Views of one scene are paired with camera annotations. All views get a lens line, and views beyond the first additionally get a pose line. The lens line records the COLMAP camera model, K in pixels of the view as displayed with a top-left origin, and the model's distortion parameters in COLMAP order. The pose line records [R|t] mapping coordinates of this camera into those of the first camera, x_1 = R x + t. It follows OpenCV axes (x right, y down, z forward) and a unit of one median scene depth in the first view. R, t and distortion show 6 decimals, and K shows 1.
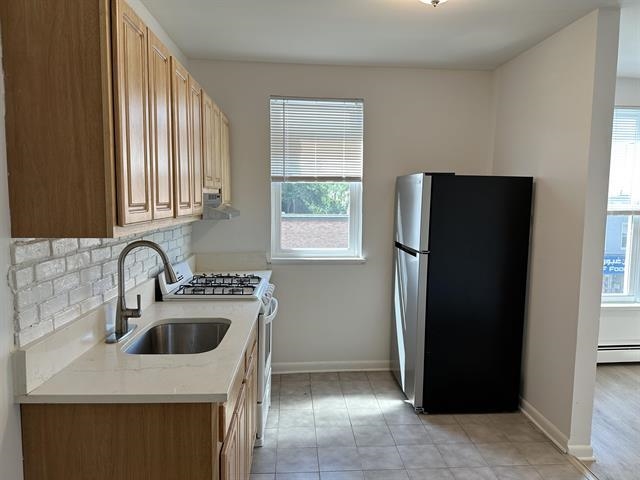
lens RADIAL K [[452.5, 0, 321.2], [0, 452.5, 228.6], [0, 0, 1]] dist [0.091343, -0.105712]
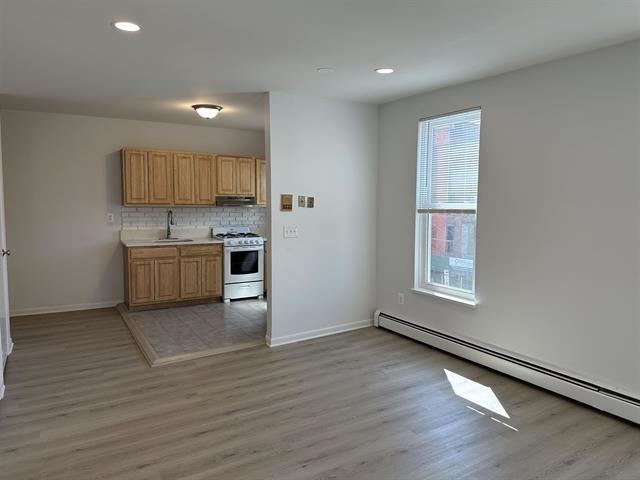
lens RADIAL K [[452.5, 0, 321.2], [0, 452.5, 228.6], [0, 0, 1]] dist [0.091343, -0.105712]
pose [[0.457421, 0.064035, -0.886942, 1.160054], [-0.067522, 0.997026, 0.037160, -0.002439], [0.886683, 0.042890, 0.460384, 0.170737]]
